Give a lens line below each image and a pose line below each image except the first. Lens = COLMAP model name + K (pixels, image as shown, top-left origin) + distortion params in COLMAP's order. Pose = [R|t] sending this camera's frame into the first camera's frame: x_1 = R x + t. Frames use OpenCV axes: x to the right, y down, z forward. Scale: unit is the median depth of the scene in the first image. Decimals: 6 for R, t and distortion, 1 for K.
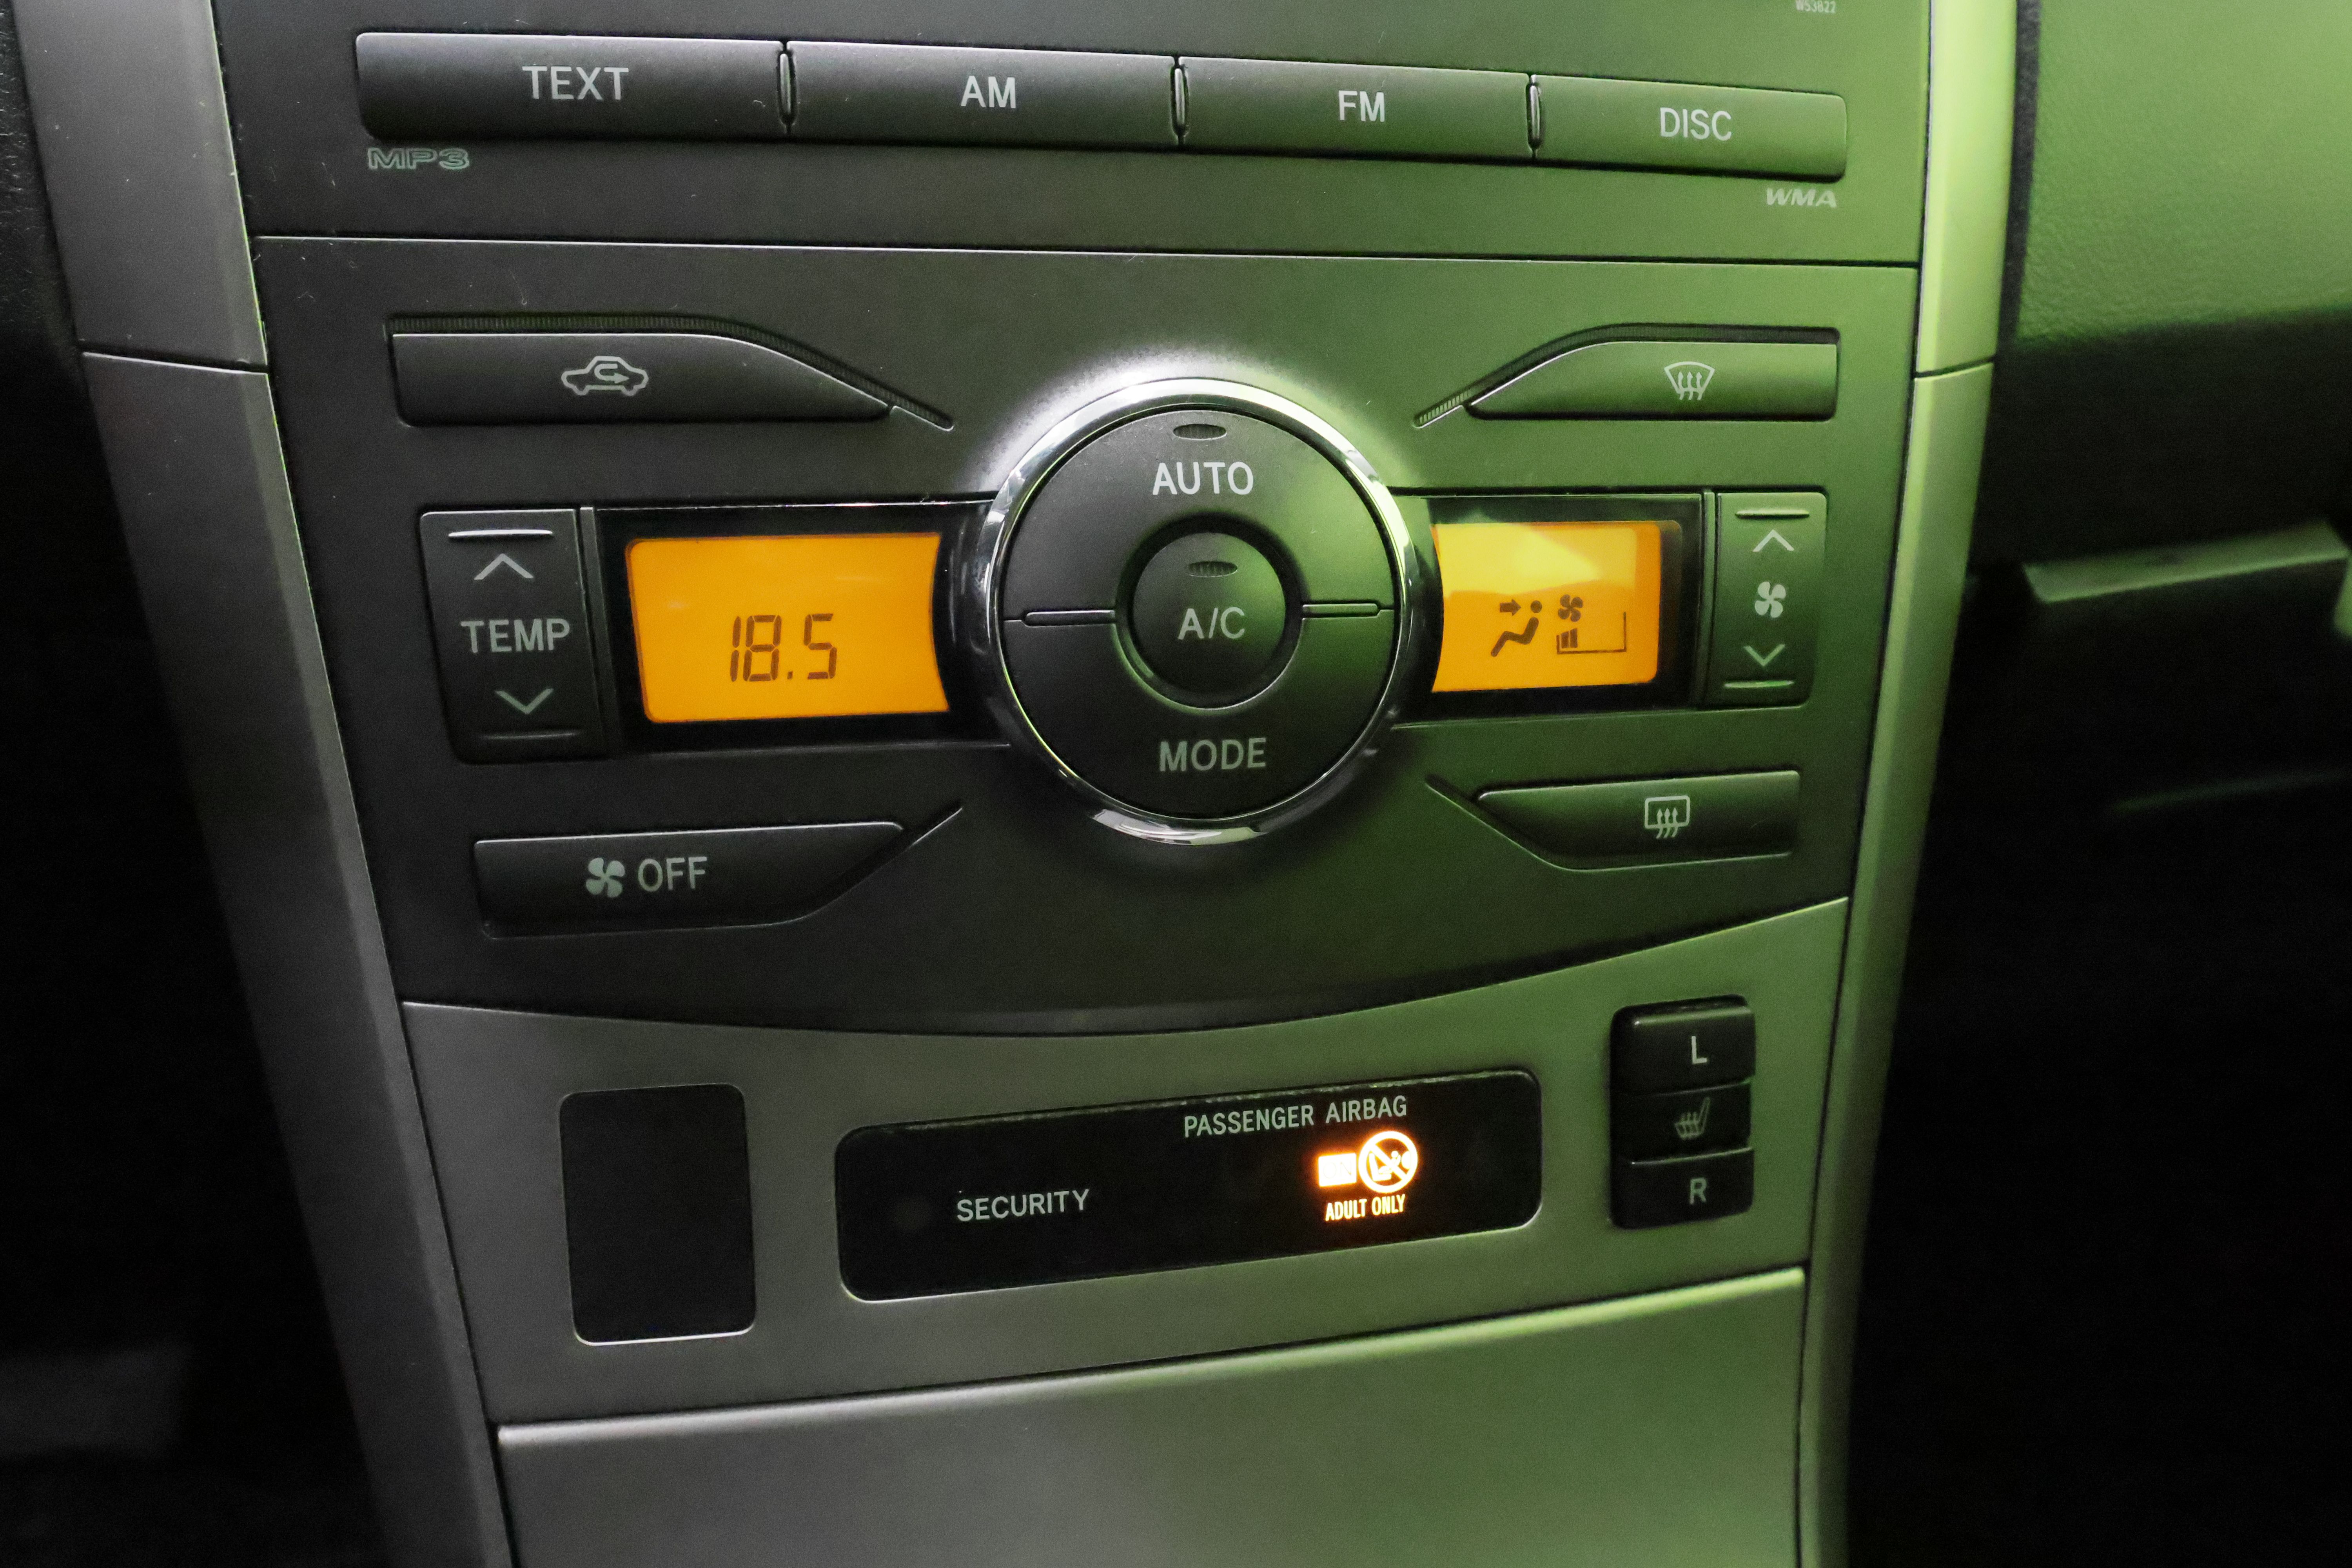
lens RADIAL K [[1654.5, 0, 1224.6], [0, 1654.5, 813.3], [0, 0, 1]] dist [-0.017813, 0.002023]
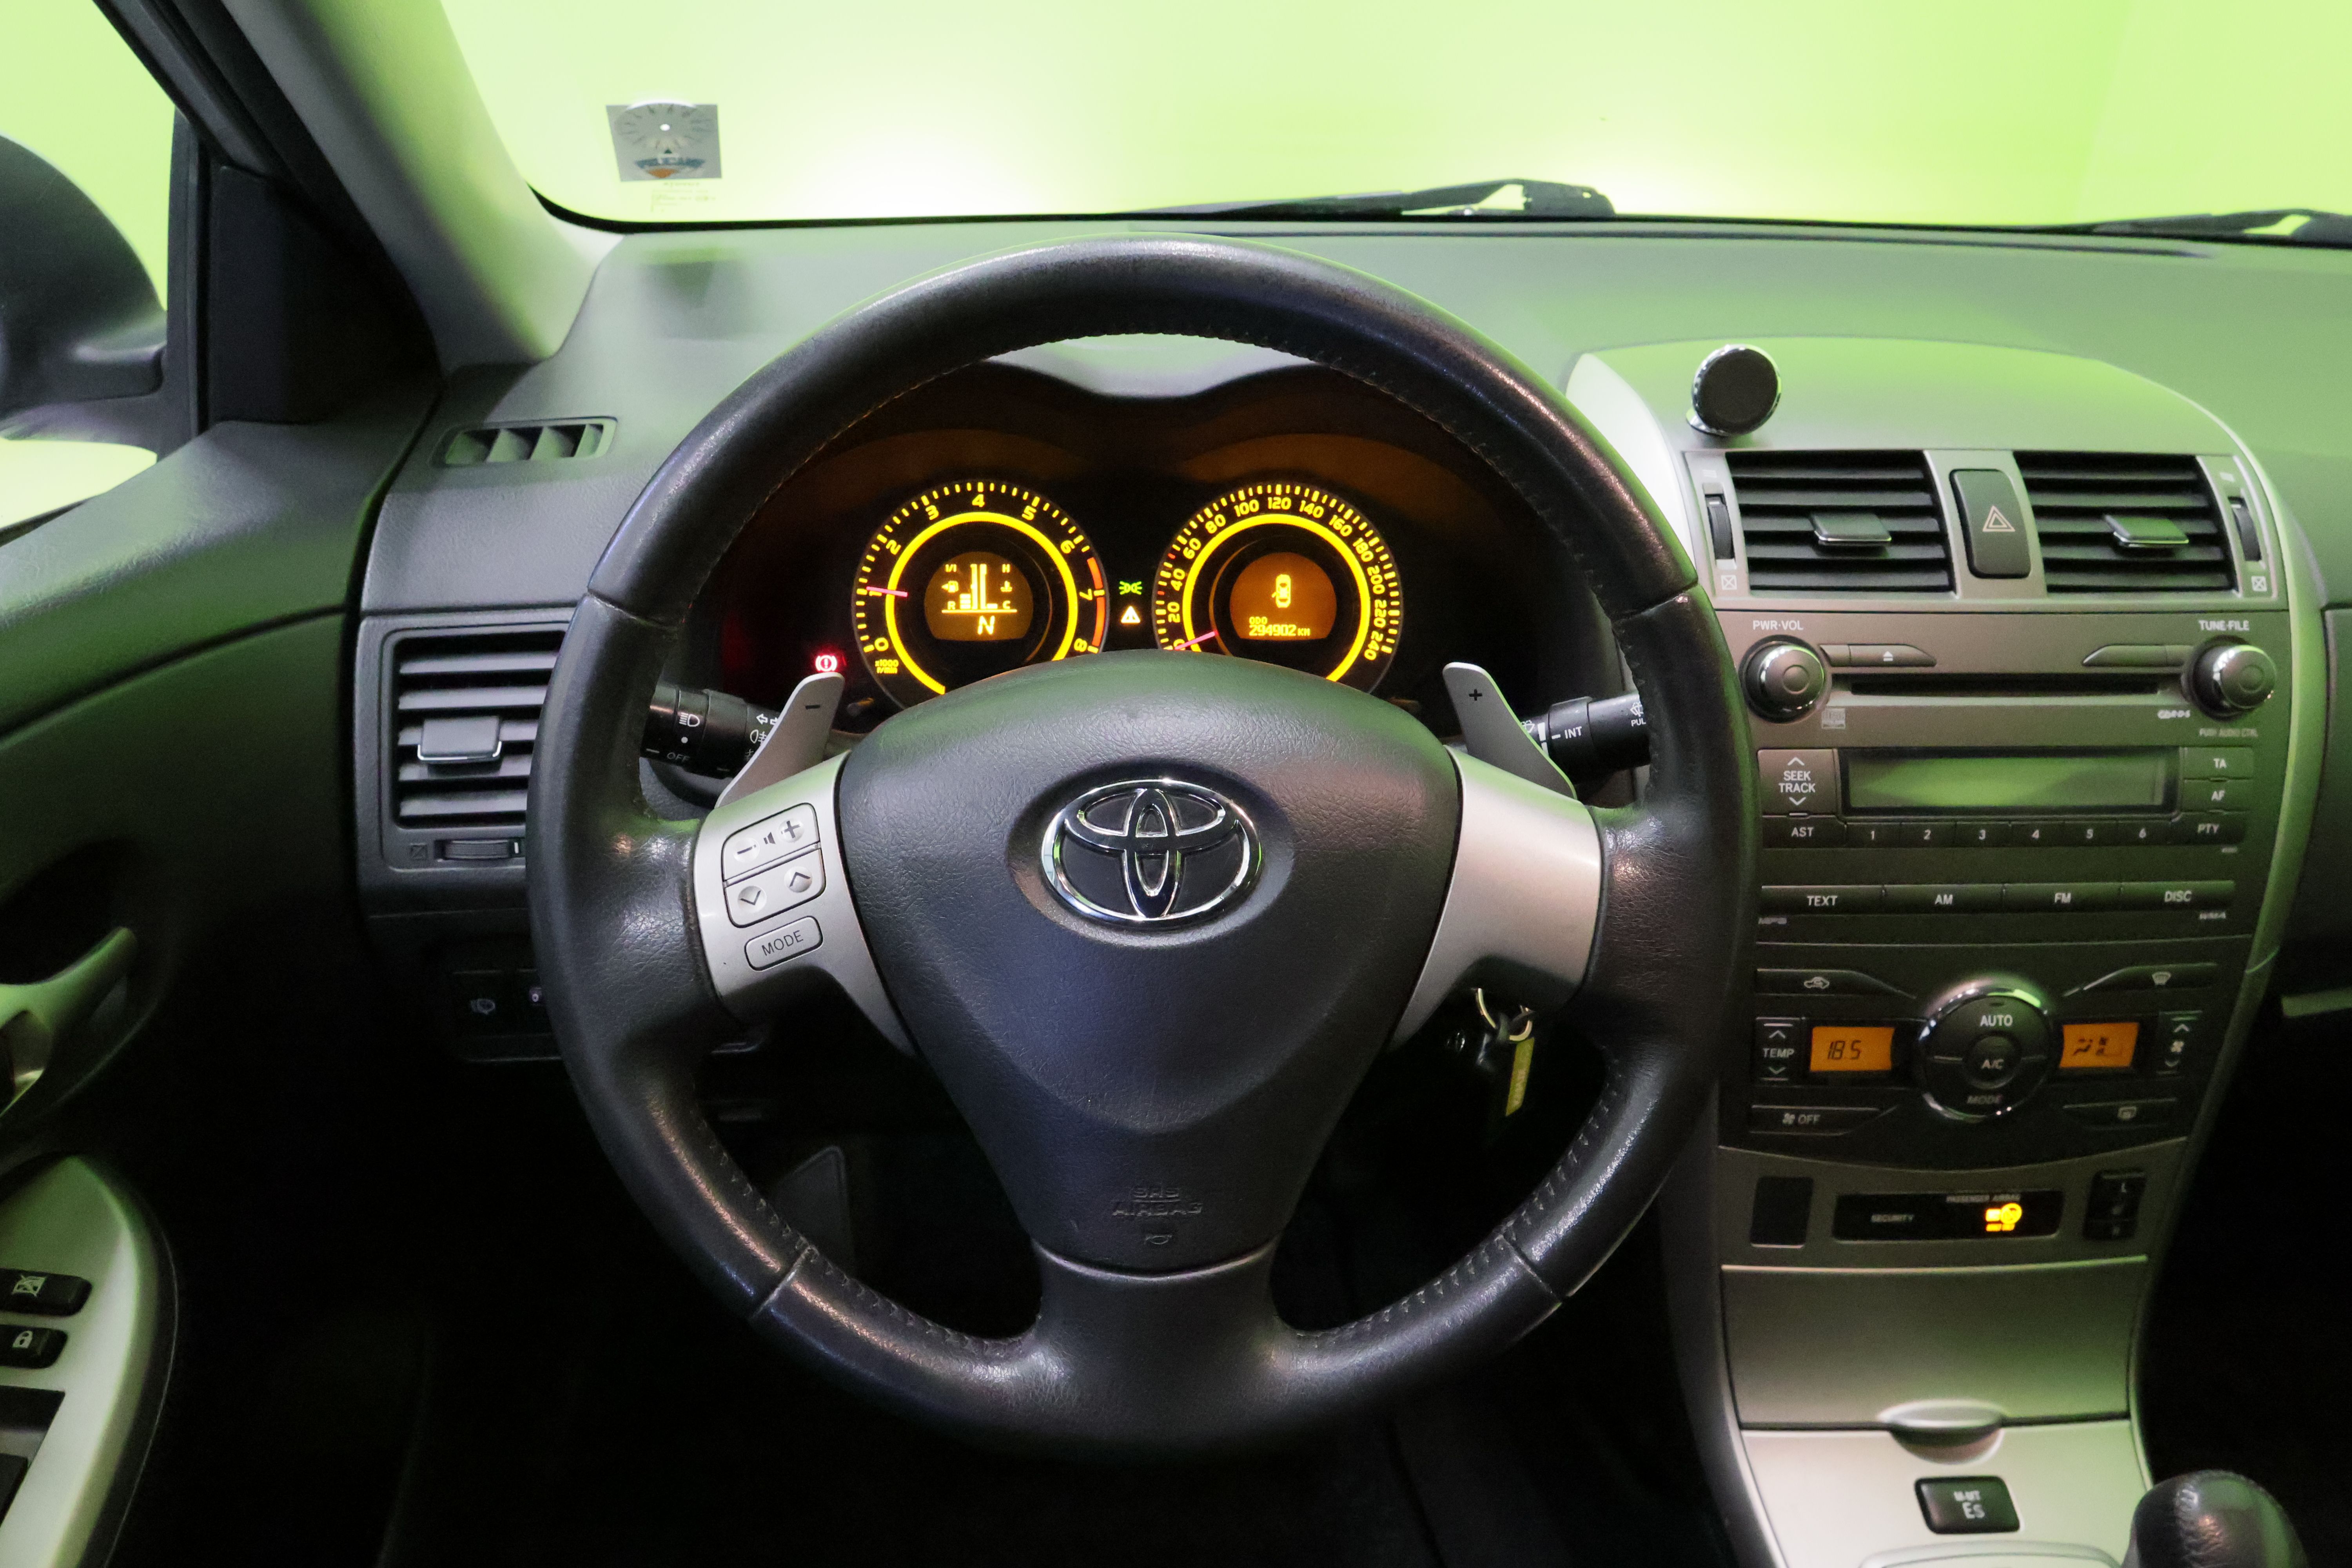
lens RADIAL K [[1654.5, 0, 1224.6], [0, 1654.5, 813.3], [0, 0, 1]] dist [-0.017813, 0.002023]
pose [[0.983967, 0.086272, -0.156093, -0.947618], [-0.054868, 0.979202, 0.195330, -1.058627], [0.169698, -0.183634, 0.968236, -2.108268]]
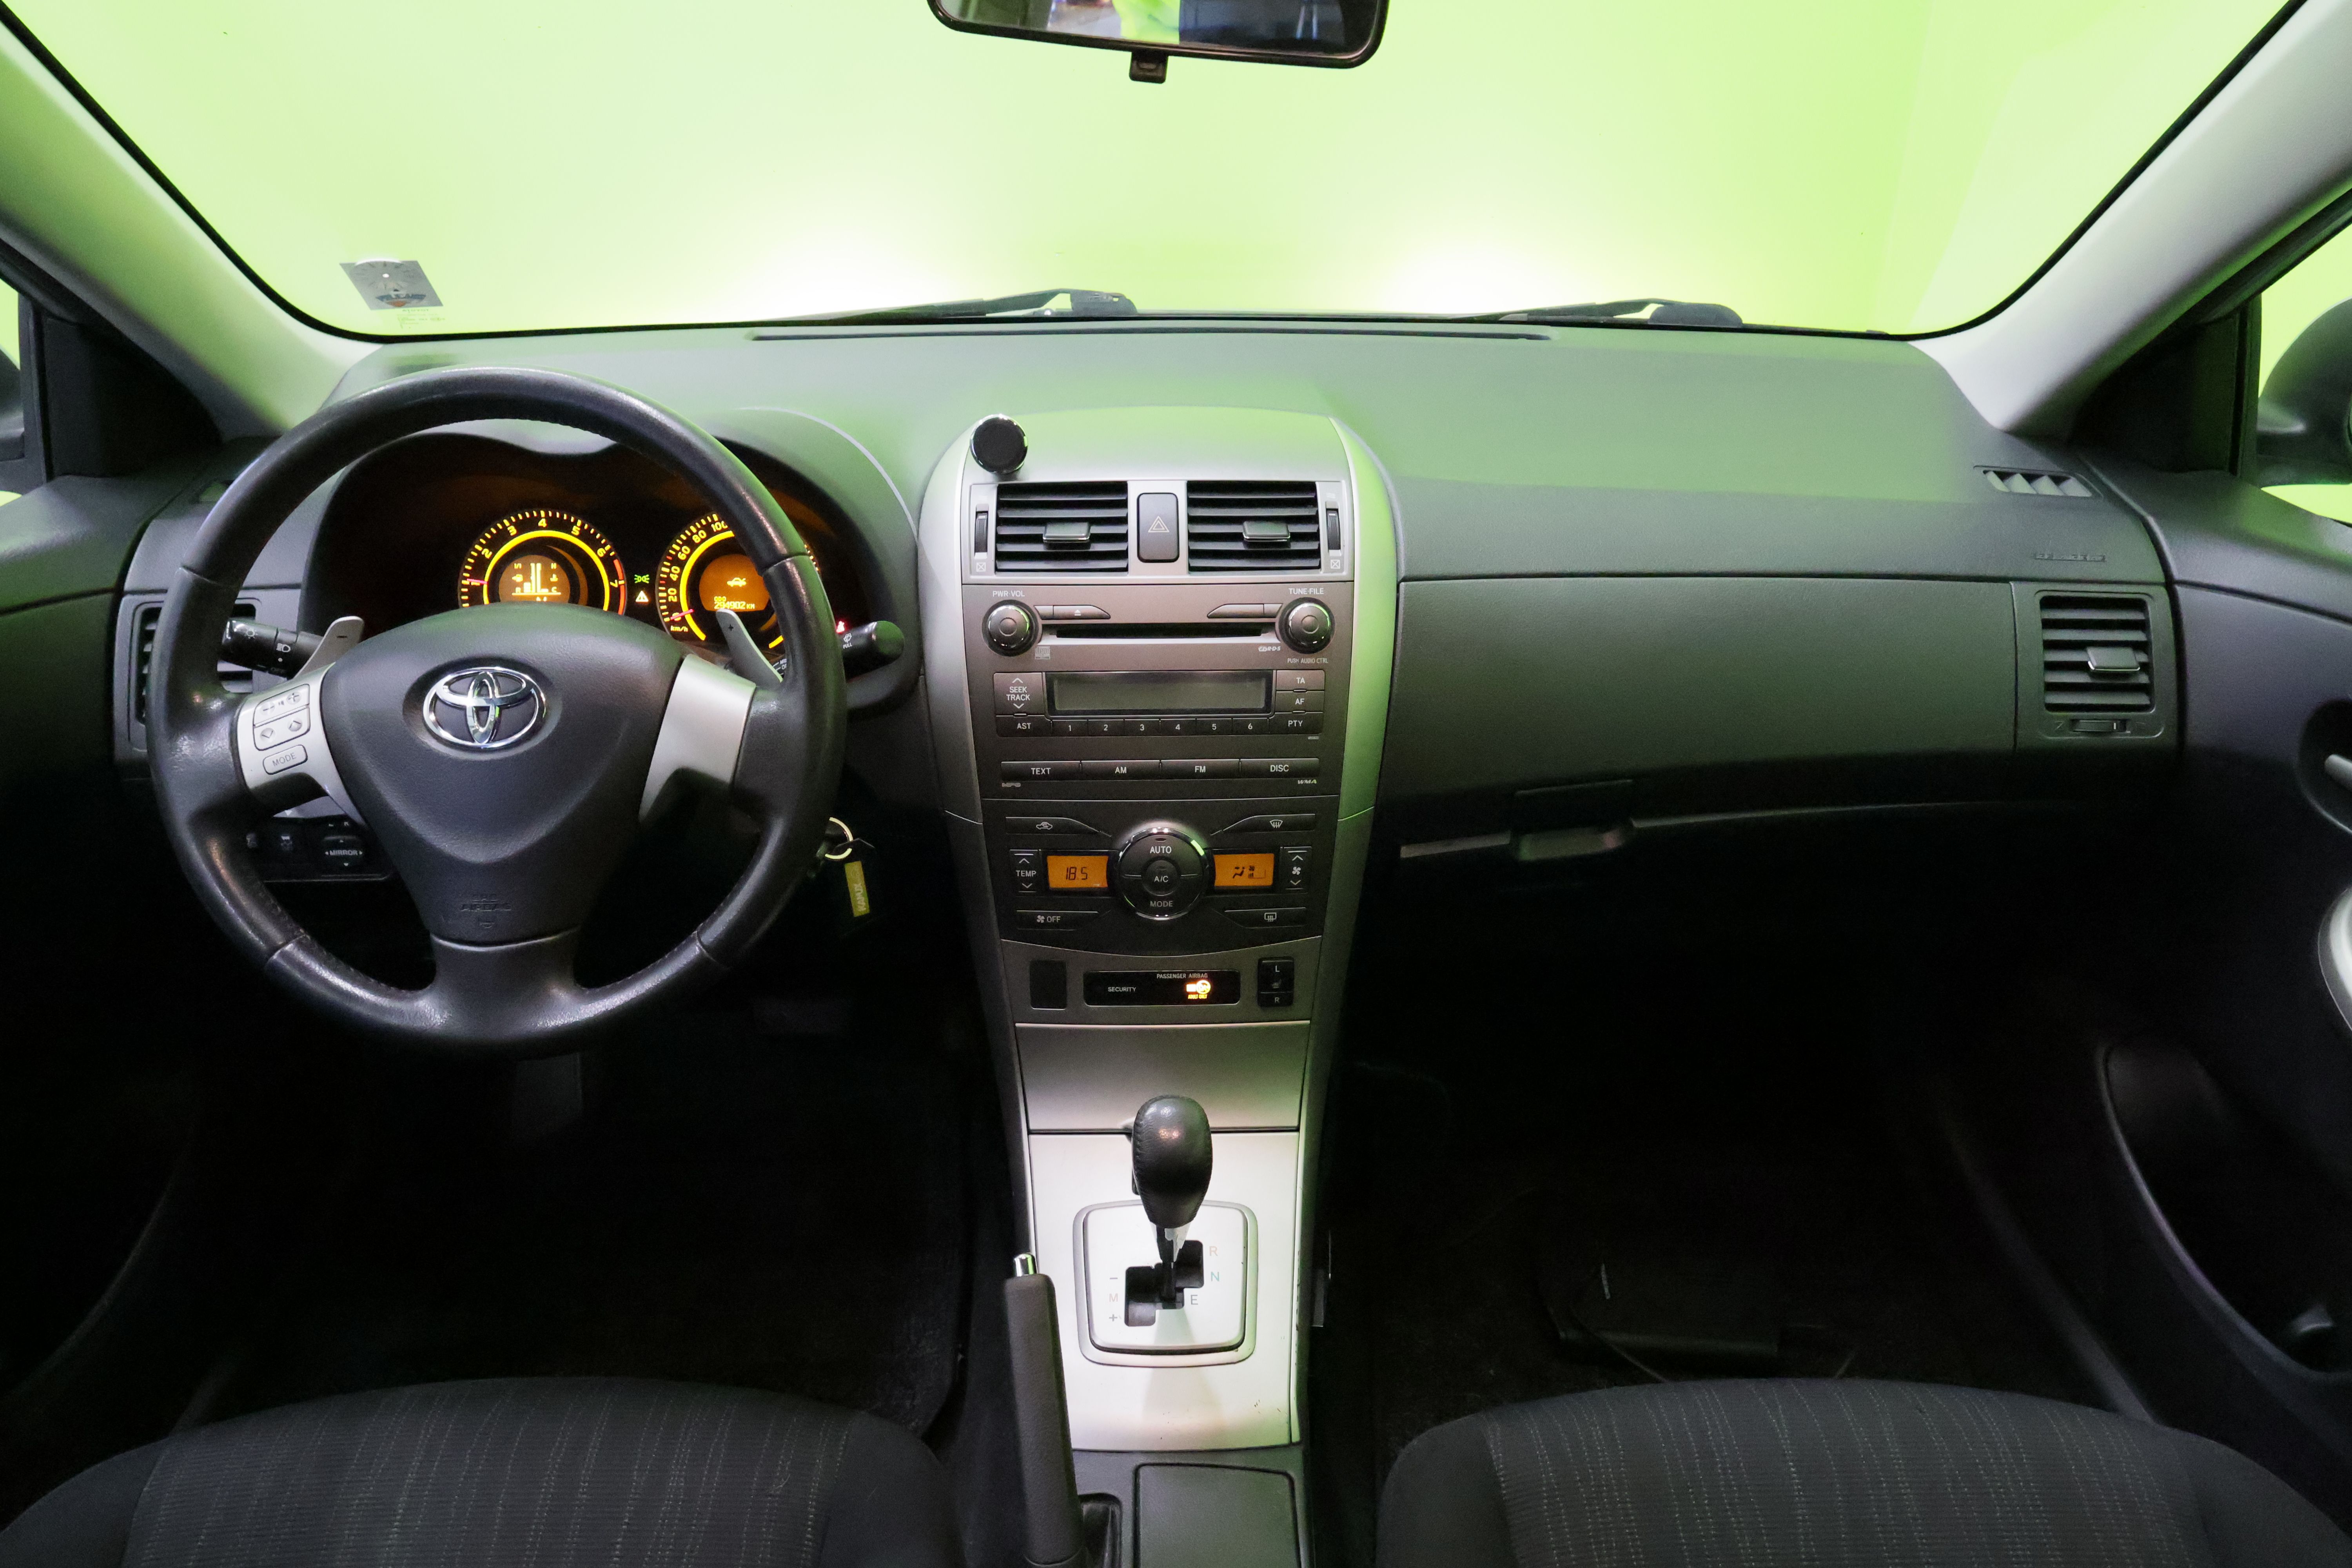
lens RADIAL K [[1604.9, 0, 1176.0], [0, 1604.9, 784.0], [0, 0, 1]] dist [-0.004358, -0.001283]
pose [[0.976943, 0.075436, -0.199729, 0.898062], [-0.044413, 0.986840, 0.155482, -1.058356], [0.208829, -0.143026, 0.967437, -3.310118]]
